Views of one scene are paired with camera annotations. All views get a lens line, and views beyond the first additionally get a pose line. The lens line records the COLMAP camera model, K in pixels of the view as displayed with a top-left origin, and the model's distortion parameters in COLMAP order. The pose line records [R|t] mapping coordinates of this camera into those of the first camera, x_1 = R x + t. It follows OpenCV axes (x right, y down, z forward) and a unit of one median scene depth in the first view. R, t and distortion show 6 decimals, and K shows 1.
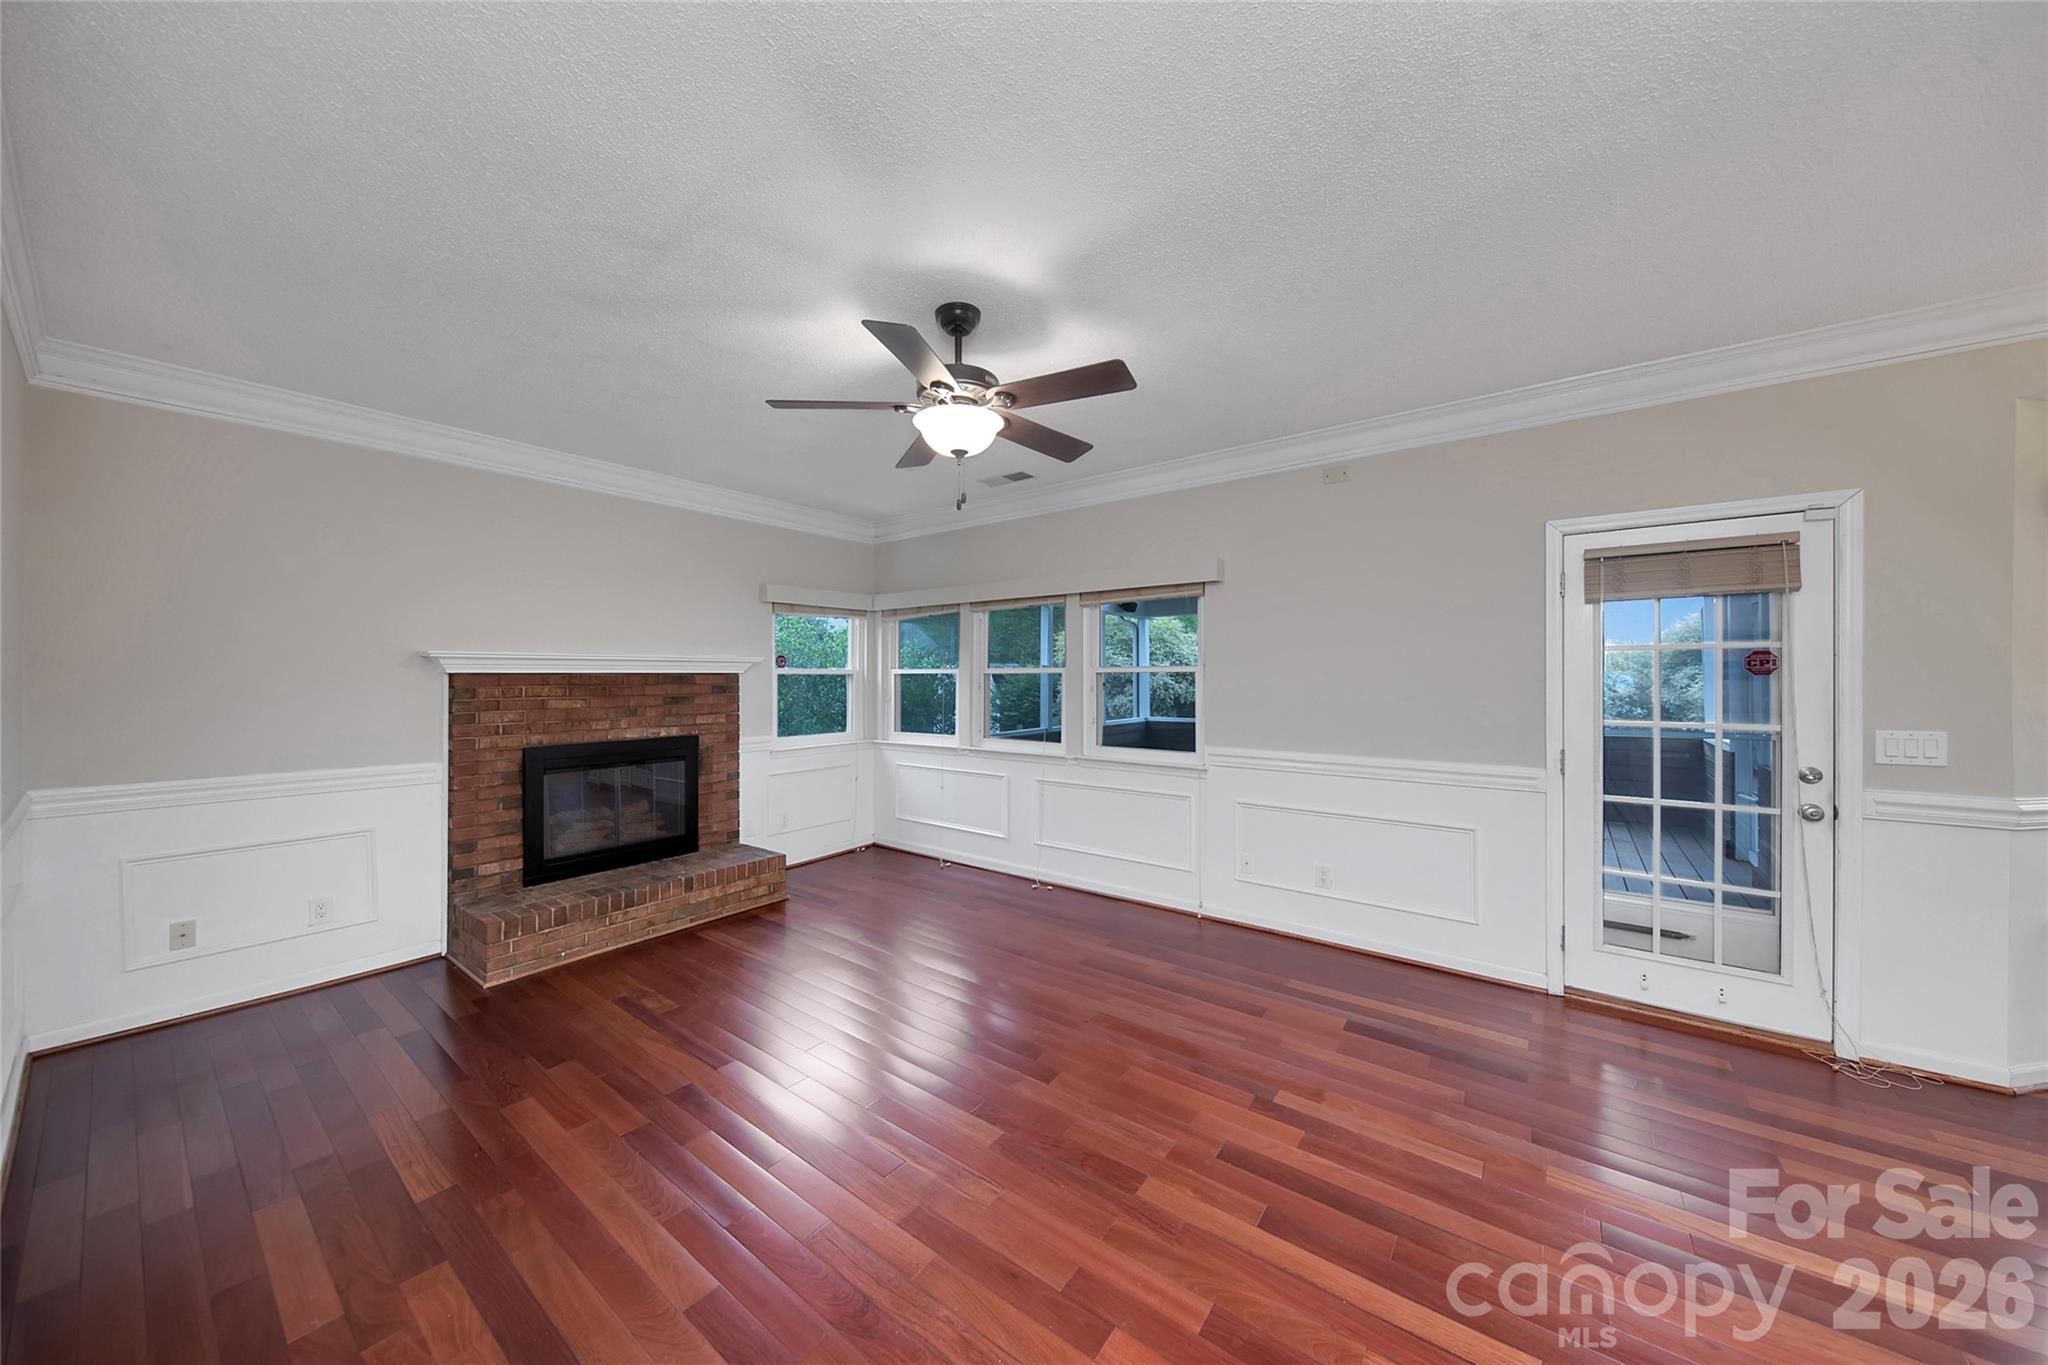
lens RADIAL K [[714.7, 0, 998.7], [0, 714.7, 675.8], [0, 0, 1]] dist [0.001510, -0.003781]
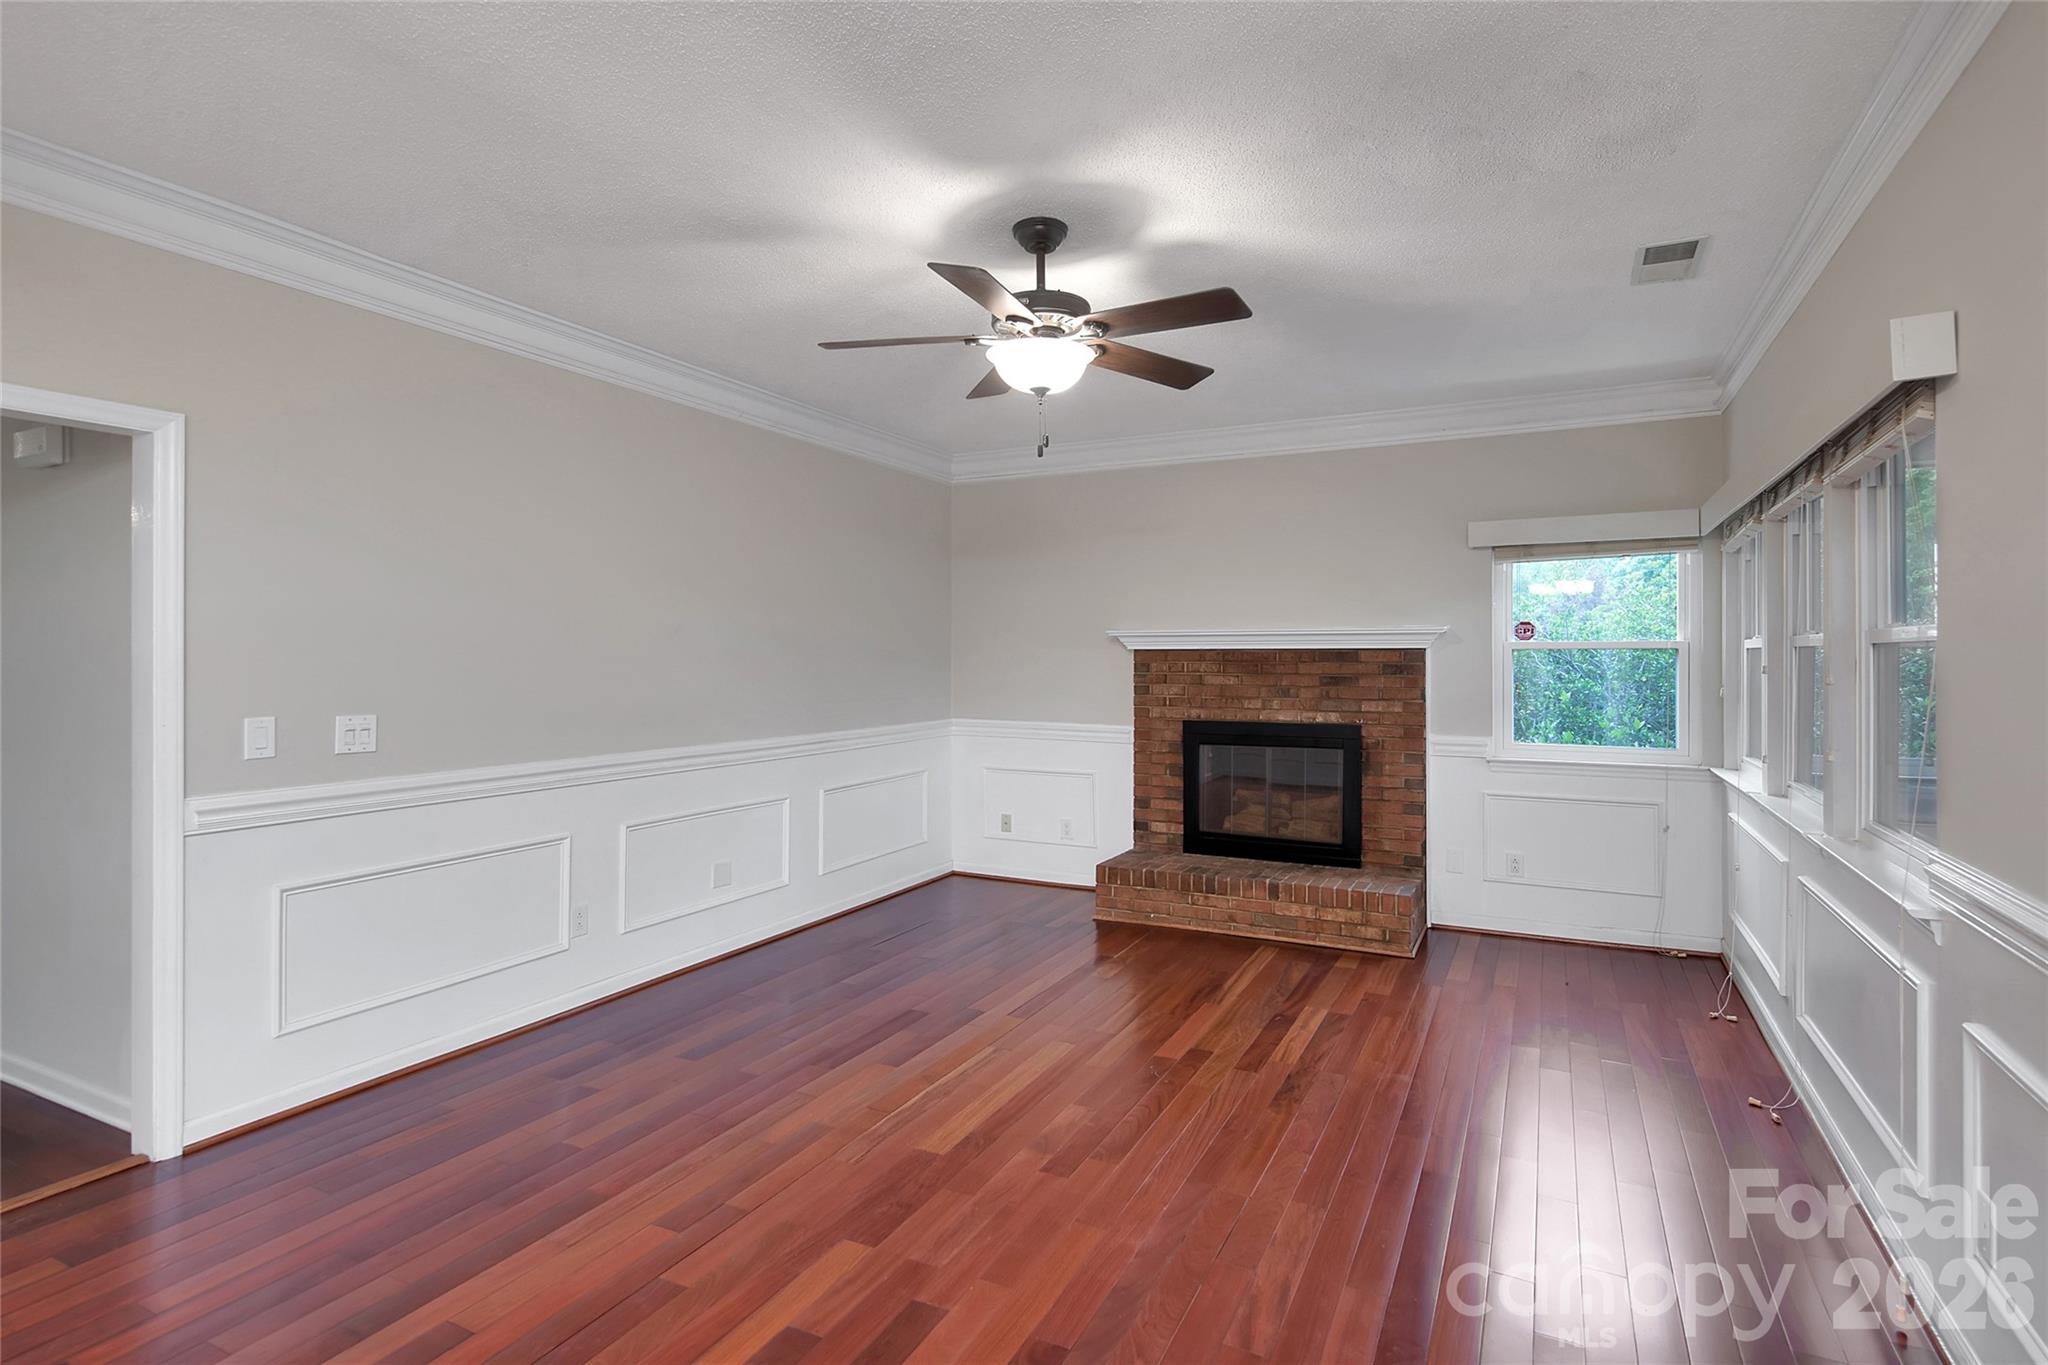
lens RADIAL K [[1010.4, 0, 1061.2], [0, 1010.4, 647.9], [0, 0, 1]] dist [-0.001171, -0.000236]
pose [[0.197929, -0.007002, -0.980191, 0.707327], [-0.003376, 0.999964, -0.007825, 0.006184], [0.980211, 0.004858, 0.197898, 0.489676]]
